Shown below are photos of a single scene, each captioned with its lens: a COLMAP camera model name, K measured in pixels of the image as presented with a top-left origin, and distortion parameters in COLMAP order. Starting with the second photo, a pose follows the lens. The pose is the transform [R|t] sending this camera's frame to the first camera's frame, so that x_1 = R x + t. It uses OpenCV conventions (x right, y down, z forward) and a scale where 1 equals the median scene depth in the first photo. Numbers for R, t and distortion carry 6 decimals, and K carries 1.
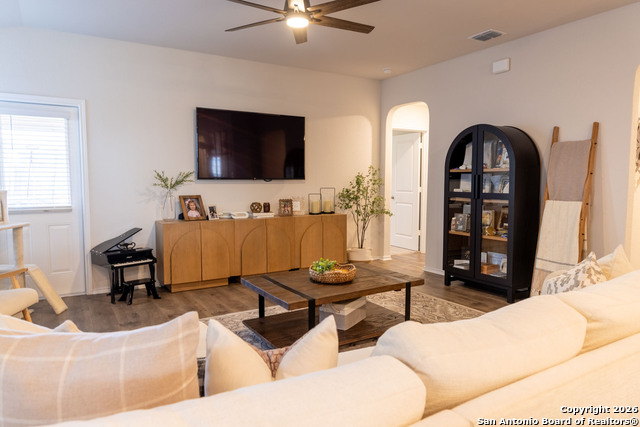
lens RADIAL K [[433.6, 0, 323.9], [0, 433.6, 212.1], [0, 0, 1]] dist [0.004873, -0.002430]
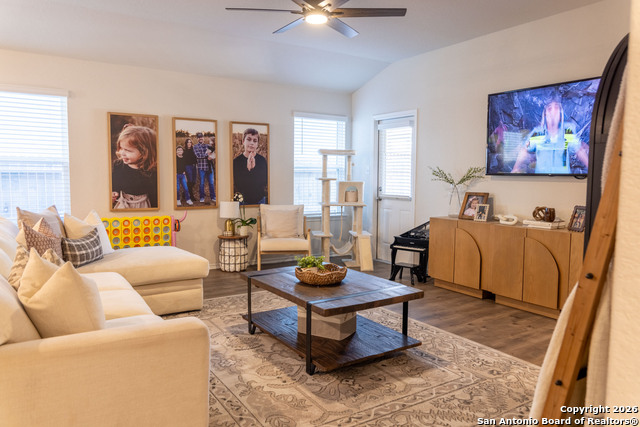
lens RADIAL K [[465.7, 0, 318.4], [0, 465.7, 212.1], [0, 0, 1]] dist [-0.004062, -0.004728]
pose [[0.008706, 0.081807, -0.996610, 0.678279], [-0.083623, 0.993216, 0.080798, -0.048826], [0.996459, 0.082636, 0.015487, 0.653739]]
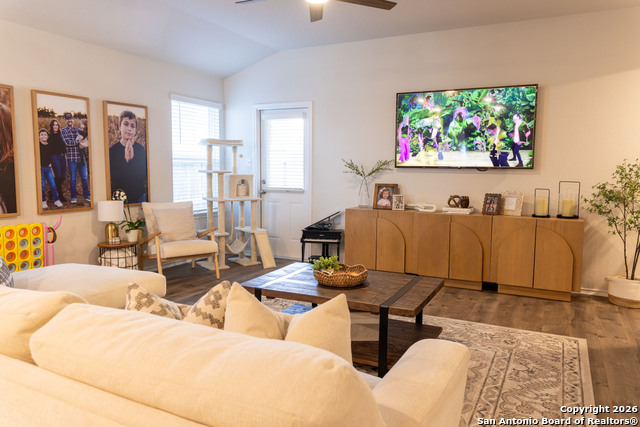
lens RADIAL K [[465.7, 0, 321.6], [0, 465.7, 213.5], [0, 0, 1]] dist [-0.004062, -0.004728]
pose [[0.514198, 0.089995, -0.852937, 0.530352], [-0.073248, 0.995454, 0.060874, -0.024805], [0.854538, 0.031174, 0.518452, 0.323964]]
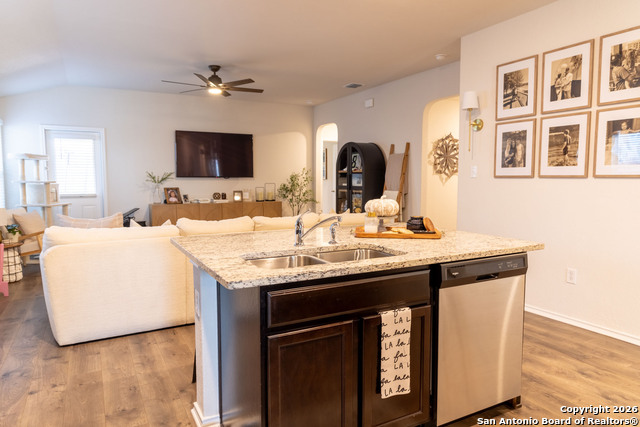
lens RADIAL K [[433.6, 0, 324.8], [0, 433.6, 212.3], [0, 0, 1]] dist [0.004873, -0.002430]
pose [[0.998539, 0.004513, -0.053847, 0.318384], [-0.004275, 0.999981, 0.004529, 0.039473], [0.053867, -0.004293, 0.998539, -0.508760]]
